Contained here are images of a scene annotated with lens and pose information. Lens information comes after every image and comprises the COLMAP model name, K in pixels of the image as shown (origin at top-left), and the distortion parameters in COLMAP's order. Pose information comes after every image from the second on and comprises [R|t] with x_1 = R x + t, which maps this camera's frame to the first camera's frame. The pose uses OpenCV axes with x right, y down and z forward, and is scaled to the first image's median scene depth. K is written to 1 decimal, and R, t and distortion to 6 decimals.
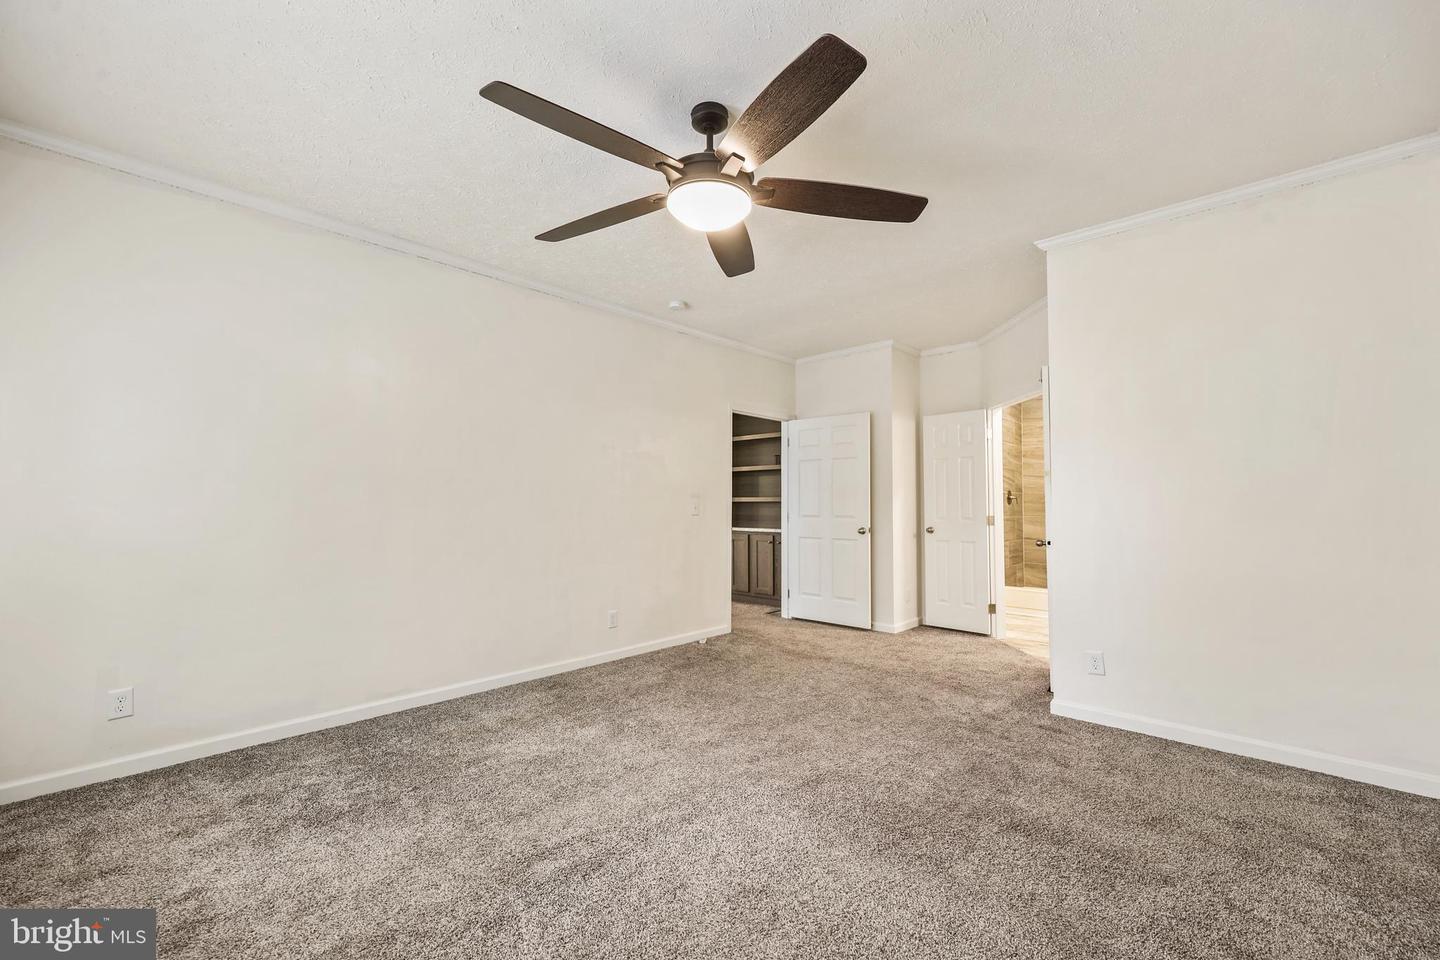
lens RADIAL K [[605.3, 0, 720.0], [0, 605.3, 480.0], [0, 0, 1]] dist [-0.000380, 0.000047]
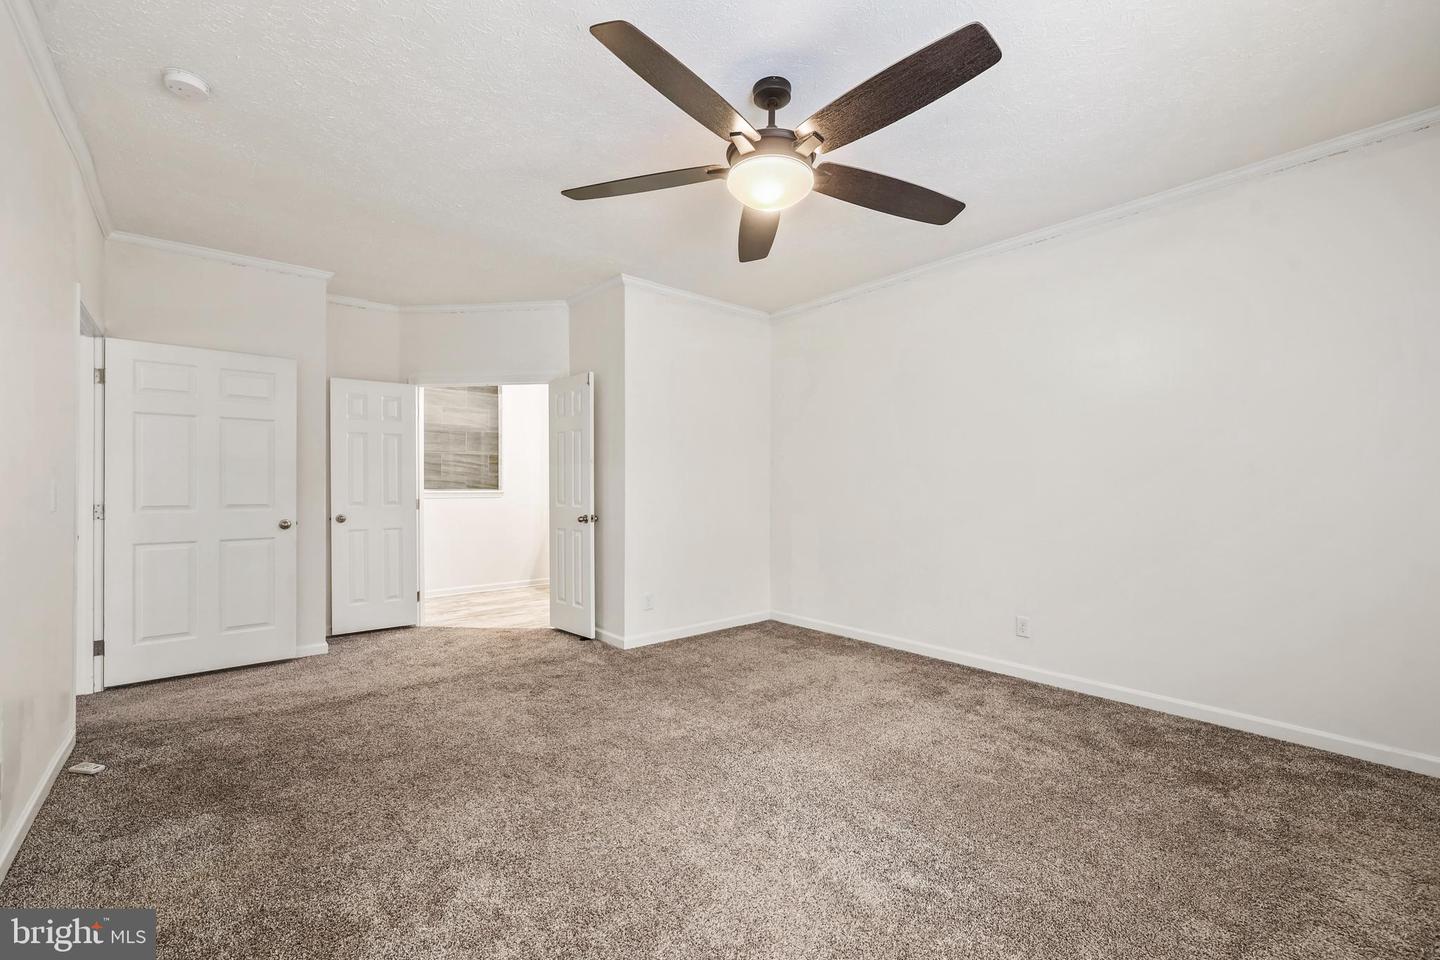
lens RADIAL K [[609.6, 0, 722.6], [0, 609.6, 514.8], [0, 0, 1]] dist [-0.004260, -0.000152]
pose [[0.080569, -0.054517, 0.995257, -0.710589], [-0.044352, 0.997318, 0.058220, 0.009746], [-0.995762, -0.048832, 0.077935, 0.682298]]
